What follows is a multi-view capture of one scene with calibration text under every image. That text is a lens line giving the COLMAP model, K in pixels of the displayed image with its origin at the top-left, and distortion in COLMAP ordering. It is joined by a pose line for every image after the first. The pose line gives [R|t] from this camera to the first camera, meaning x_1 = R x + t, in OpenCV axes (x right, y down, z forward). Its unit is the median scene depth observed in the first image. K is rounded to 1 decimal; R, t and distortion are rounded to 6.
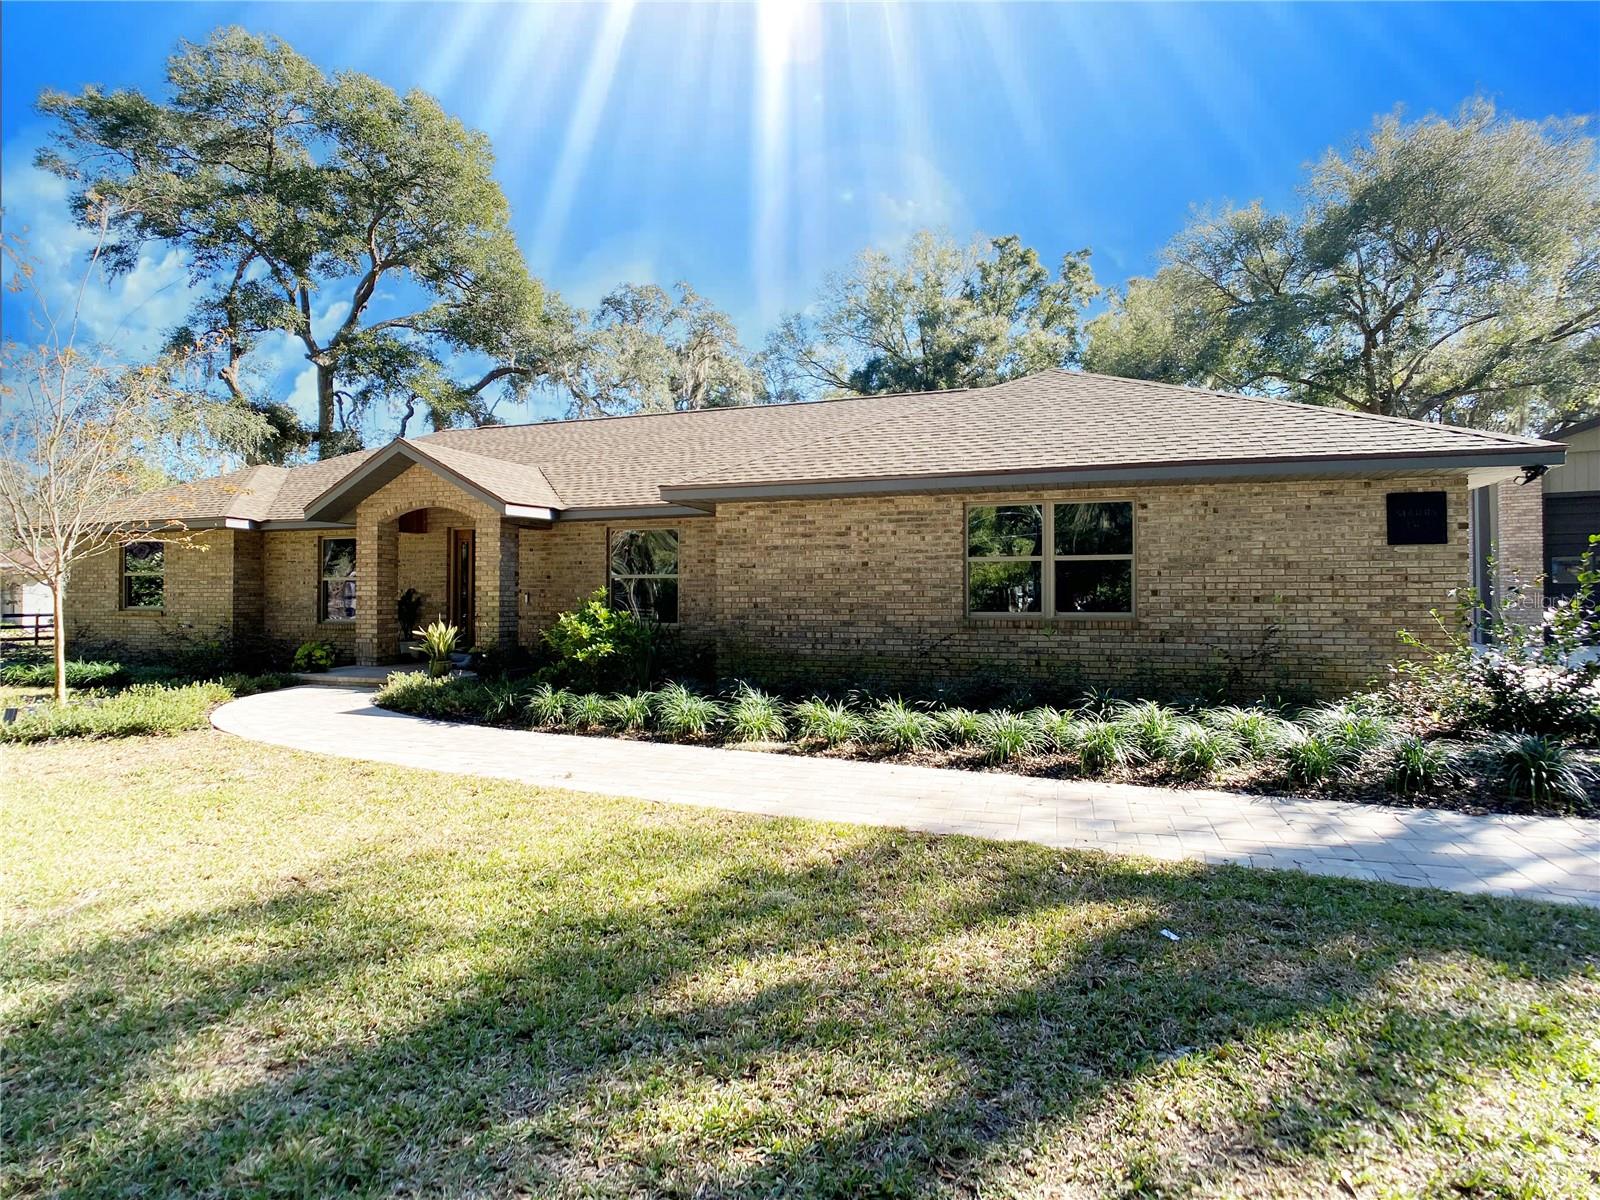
lens RADIAL K [[823.7, 0, 798.8], [0, 823.7, 588.0], [0, 0, 1]] dist [-0.035169, 0.001282]
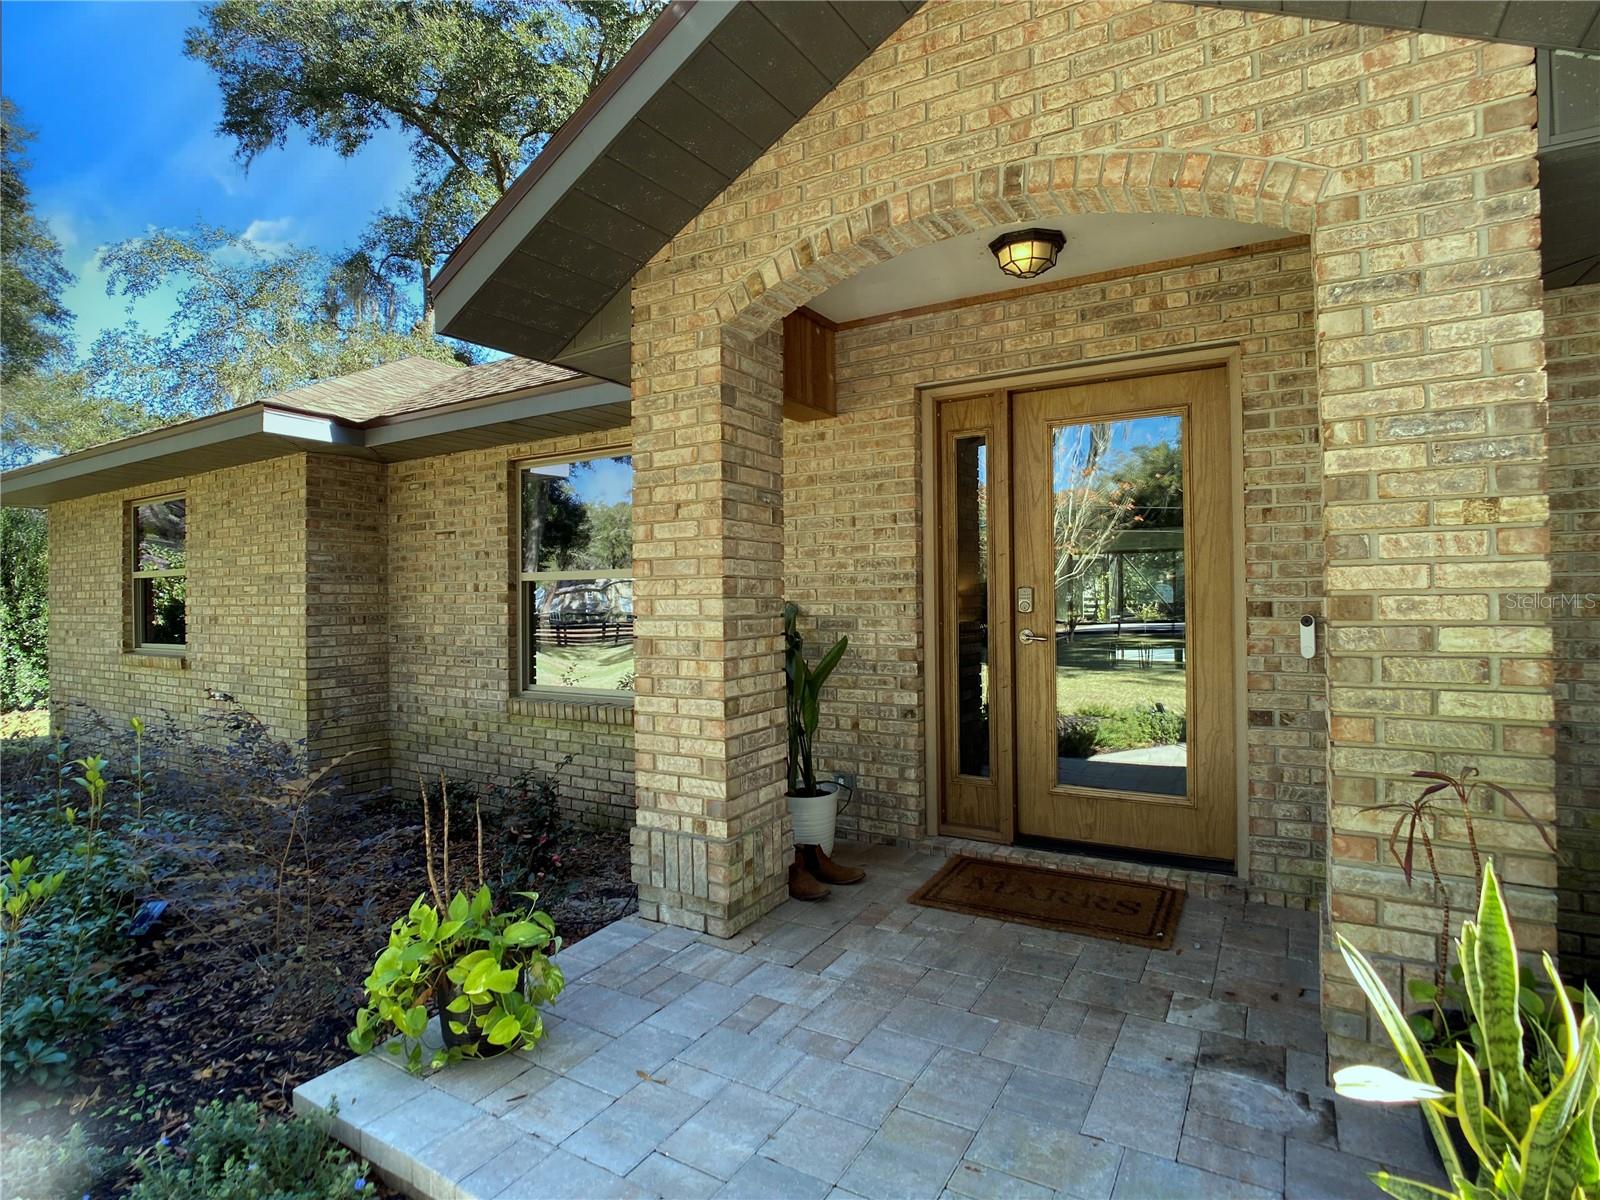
lens RADIAL K [[823.7, 0, 790.3], [0, 823.7, 586.8], [0, 0, 1]] dist [-0.035169, 0.001282]
pose [[0.973625, -0.014114, -0.227717, -0.465951], [0.013916, 0.999900, -0.002471, -0.005001], [0.227729, -0.000763, 0.973724, 0.812914]]
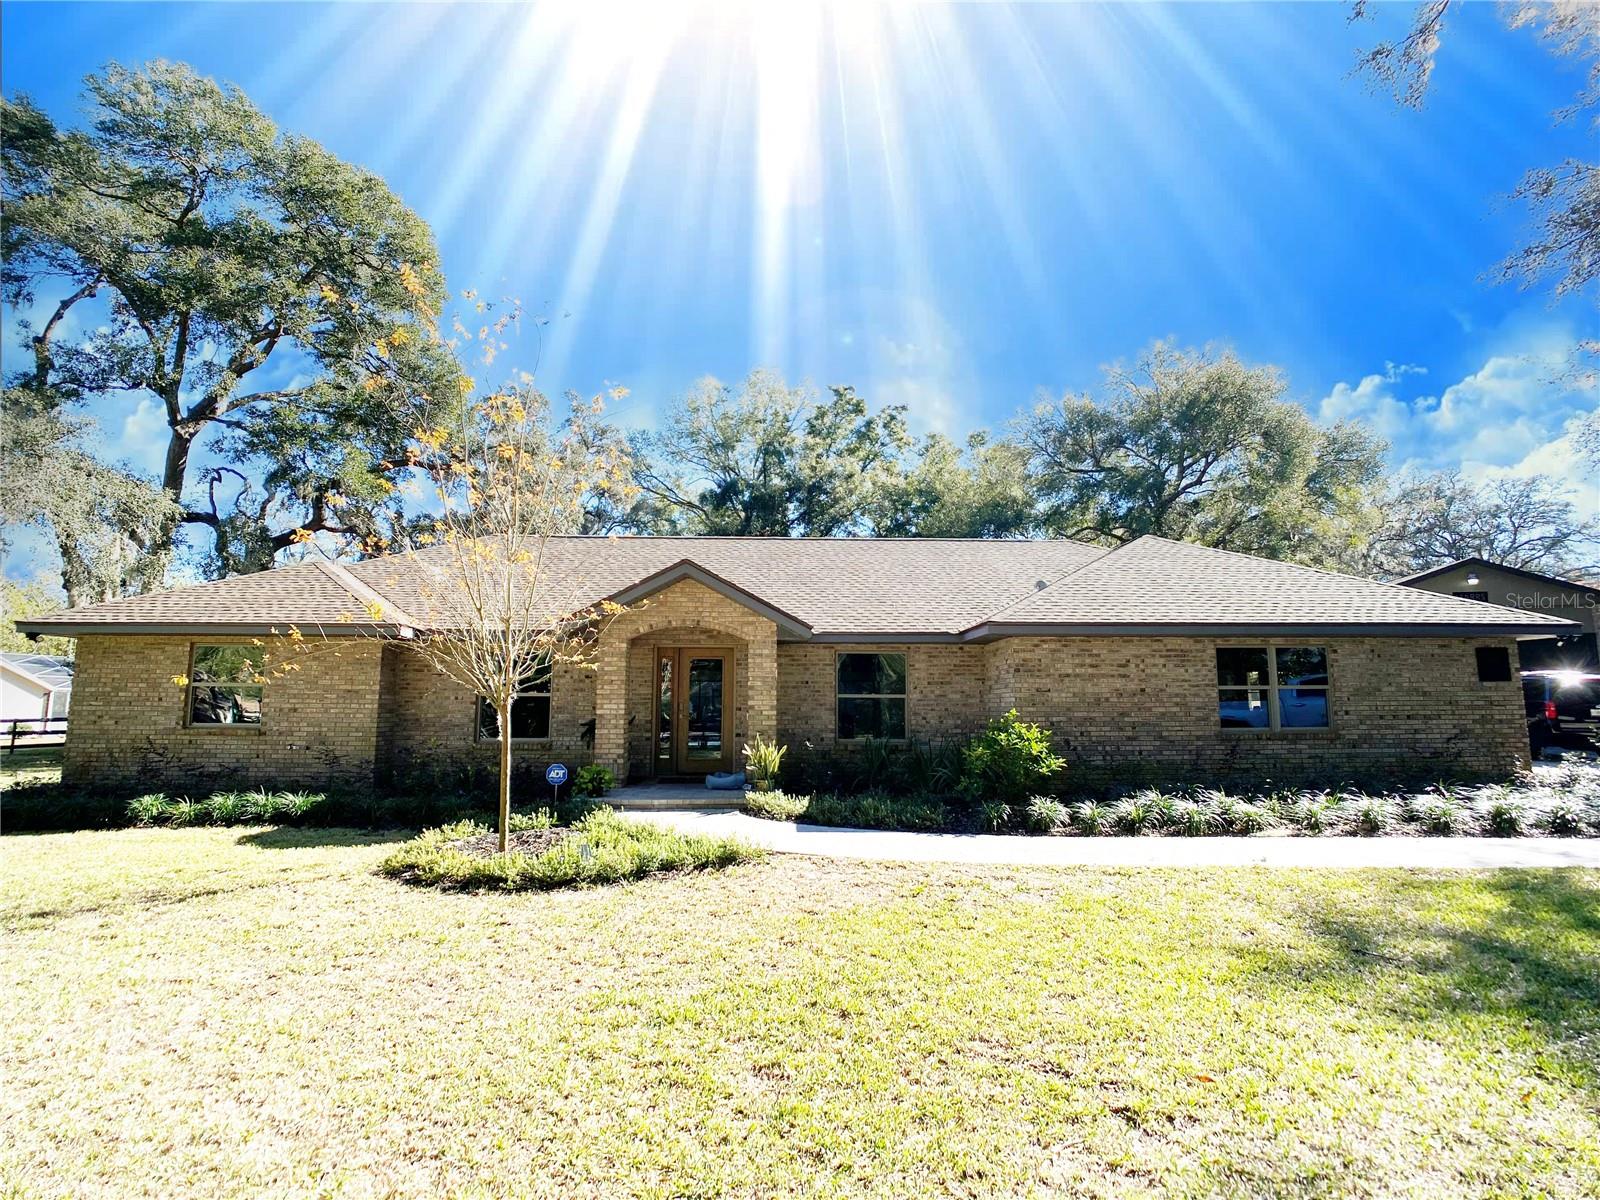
lens RADIAL K [[823.7, 0, 798.2], [0, 823.7, 589.6], [0, 0, 1]] dist [-0.035169, 0.001282]
pose [[0.938412, 0.051445, 0.341667, -0.697389], [-0.006656, 0.991362, -0.130988, -0.011458], [-0.345454, 0.120646, 0.930648, -0.000445]]
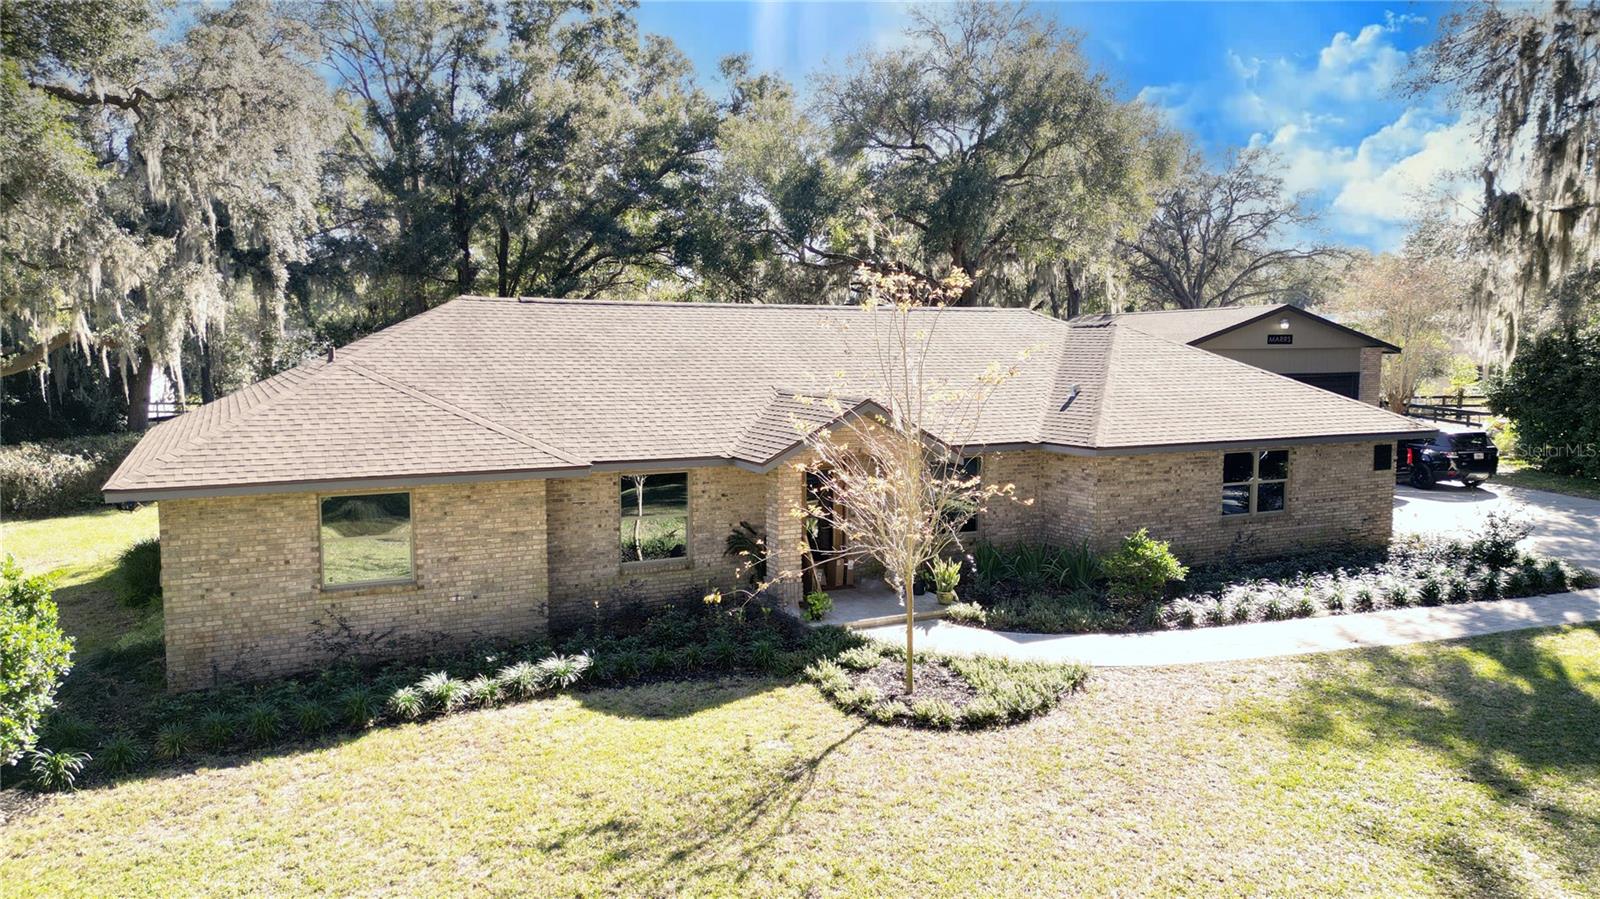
lens RADIAL K [[1115.3, 0, 801.9], [0, 1115.3, 450.0], [0, 0, 1]] dist [0.053047, -0.002247]
pose [[0.704795, -0.064977, 0.706429, -1.594206], [-0.010626, 0.994718, 0.102095, -0.261565], [-0.709331, -0.079462, 0.700382, 0.009352]]
